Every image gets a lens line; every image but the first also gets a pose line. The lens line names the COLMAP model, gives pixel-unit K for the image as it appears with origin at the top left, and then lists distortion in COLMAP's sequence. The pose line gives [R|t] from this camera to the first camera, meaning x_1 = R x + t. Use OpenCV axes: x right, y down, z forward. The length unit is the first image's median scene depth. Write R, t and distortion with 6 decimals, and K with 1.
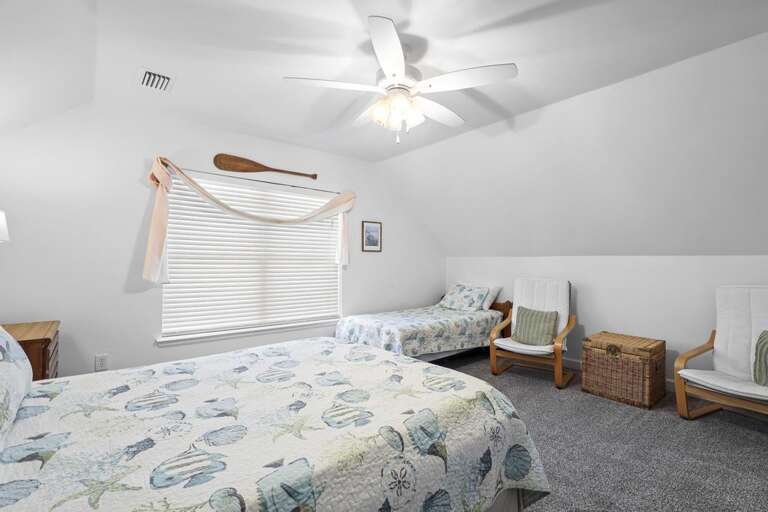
lens RADIAL K [[357.7, 0, 381.9], [0, 357.7, 257.8], [0, 0, 1]] dist [-0.000159, 0.000317]
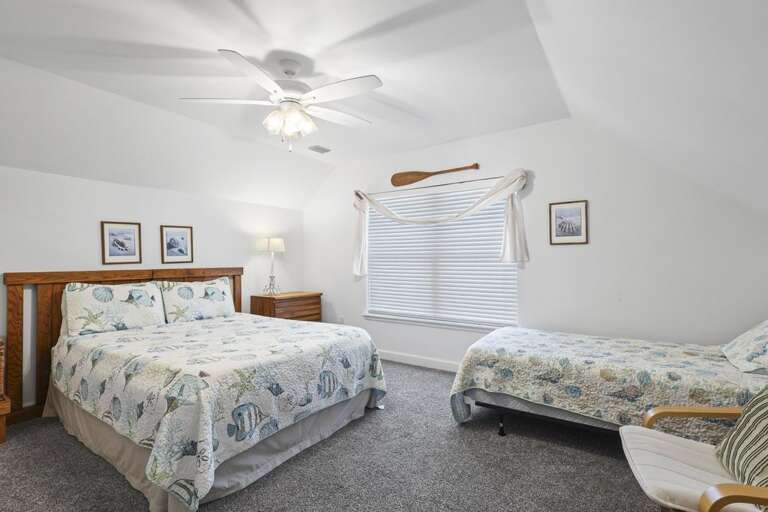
lens RADIAL K [[357.7, 0, 381.9], [0, 357.7, 259.0], [0, 0, 1]] dist [-0.000159, 0.000317]
pose [[0.265977, -0.010184, -0.963926, 0.659373], [0.015842, 0.999855, -0.006192, 0.011607], [0.963849, -0.013624, 0.266100, 0.551725]]
